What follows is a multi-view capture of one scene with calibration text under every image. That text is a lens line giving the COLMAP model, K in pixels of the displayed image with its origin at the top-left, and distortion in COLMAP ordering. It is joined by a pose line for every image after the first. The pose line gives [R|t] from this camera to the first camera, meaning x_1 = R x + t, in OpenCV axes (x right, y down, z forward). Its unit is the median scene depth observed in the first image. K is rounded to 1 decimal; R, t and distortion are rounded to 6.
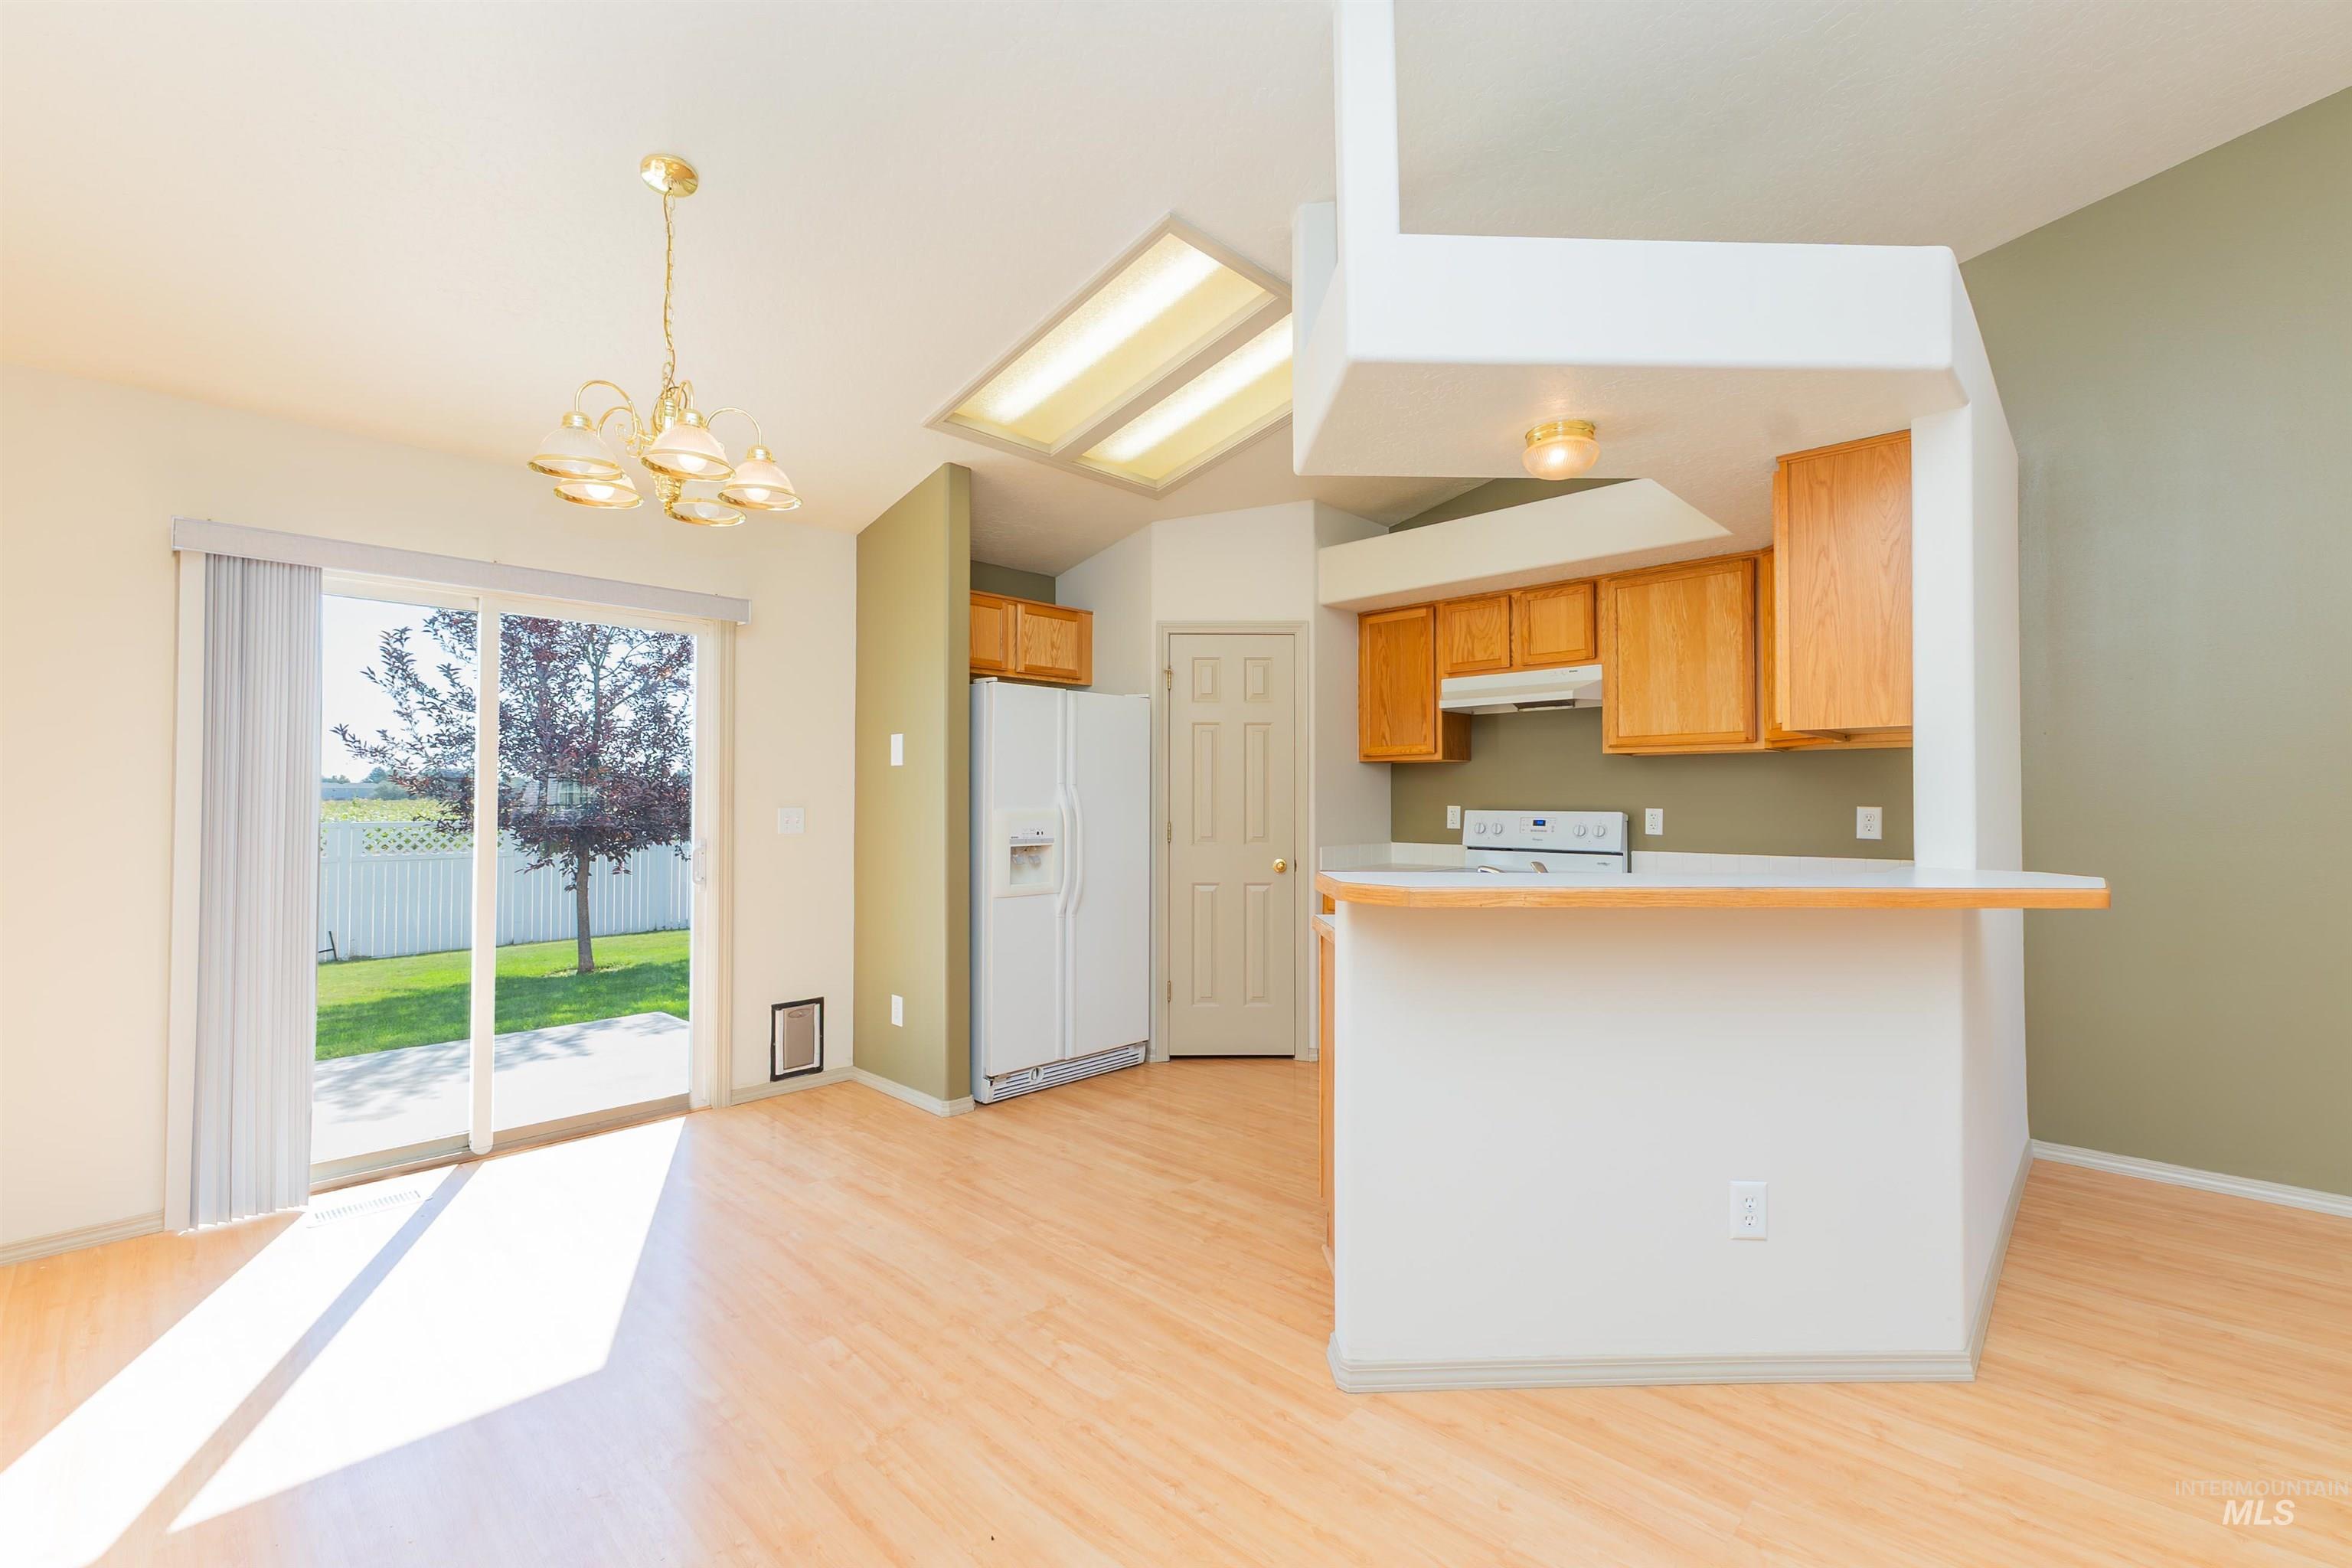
lens RADIAL K [[995.6, 0, 1189.3], [0, 995.6, 785.0], [0, 0, 1]] dist [0.005811, 0.001480]
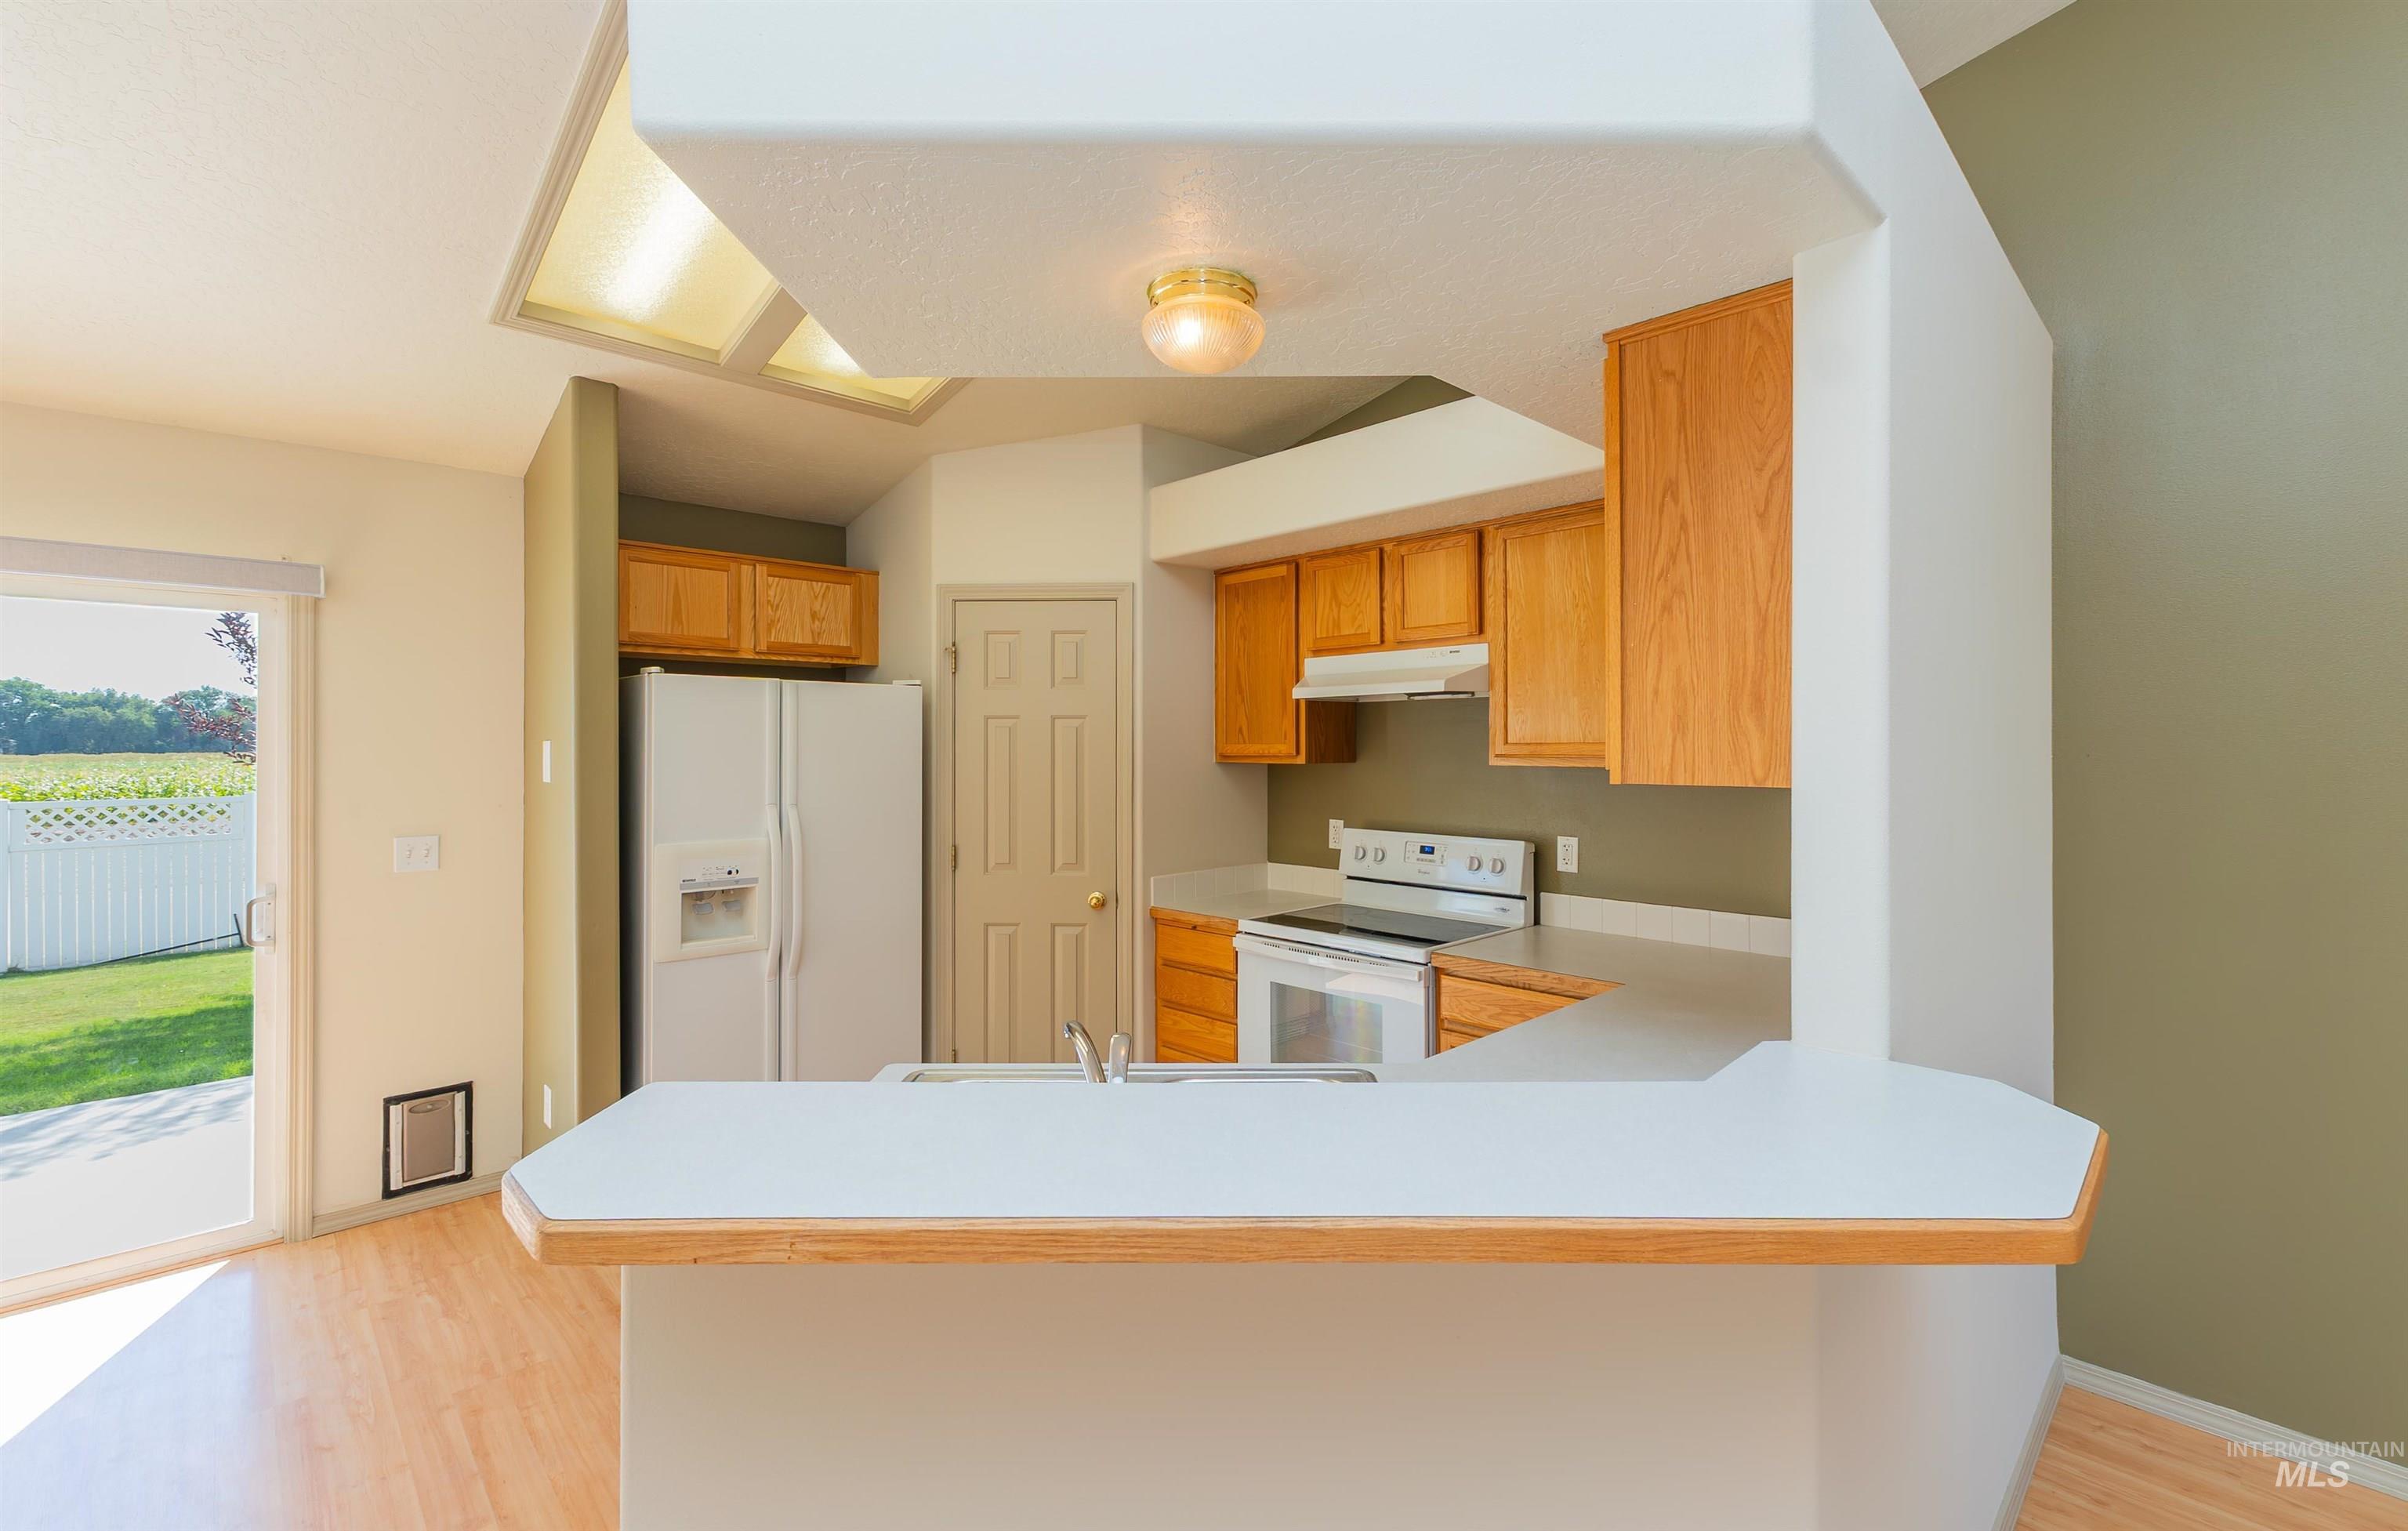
lens RADIAL K [[1027.3, 0, 1231.4], [0, 1027.3, 746.4], [0, 0, 1]] dist [0.000805, 0.004808]
pose [[0.999377, -0.002026, -0.035224, 0.254633], [0.002568, 0.999879, 0.015329, -0.057971], [0.035188, -0.015410, 0.999262, 0.240765]]
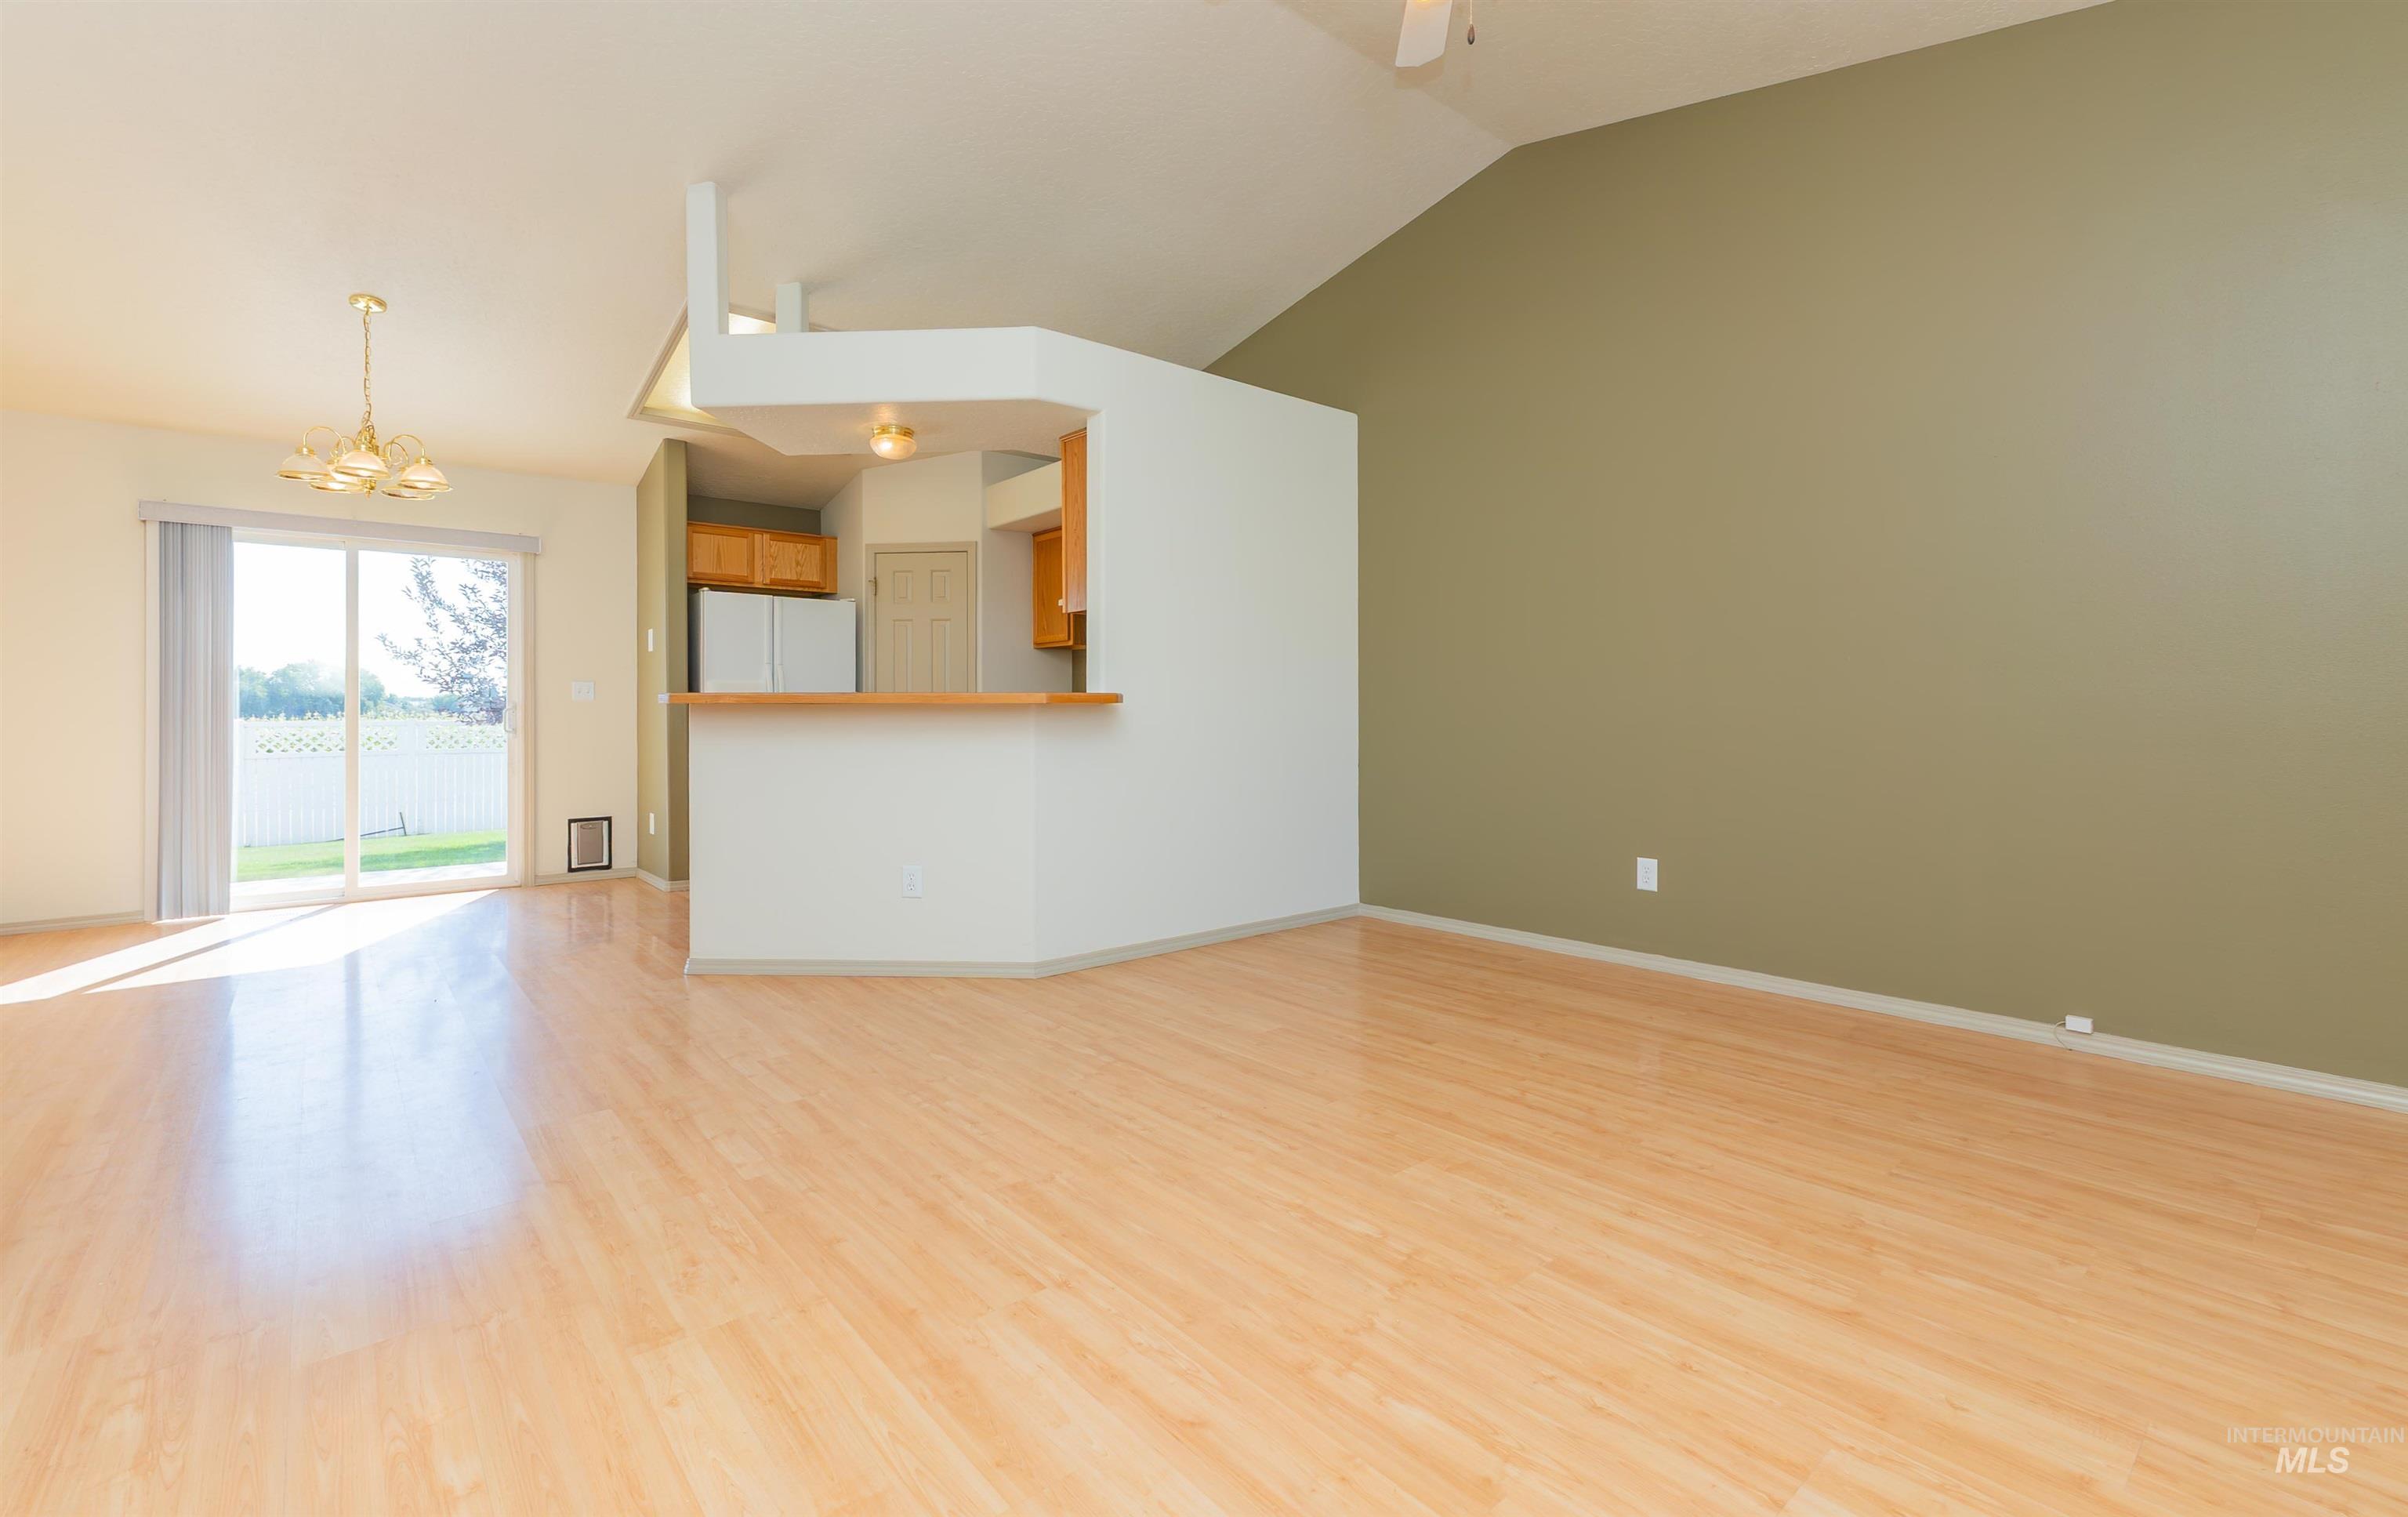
lens RADIAL K [[1034.4, 0, 1223.5], [0, 1034.4, 713.6], [0, 0, 1]] dist [0.009806, -0.001752]
pose [[0.995552, -0.005590, -0.094052, 0.660450], [0.006975, 0.999872, 0.014407, 0.053881], [0.093959, -0.014999, 0.995463, -0.396183]]
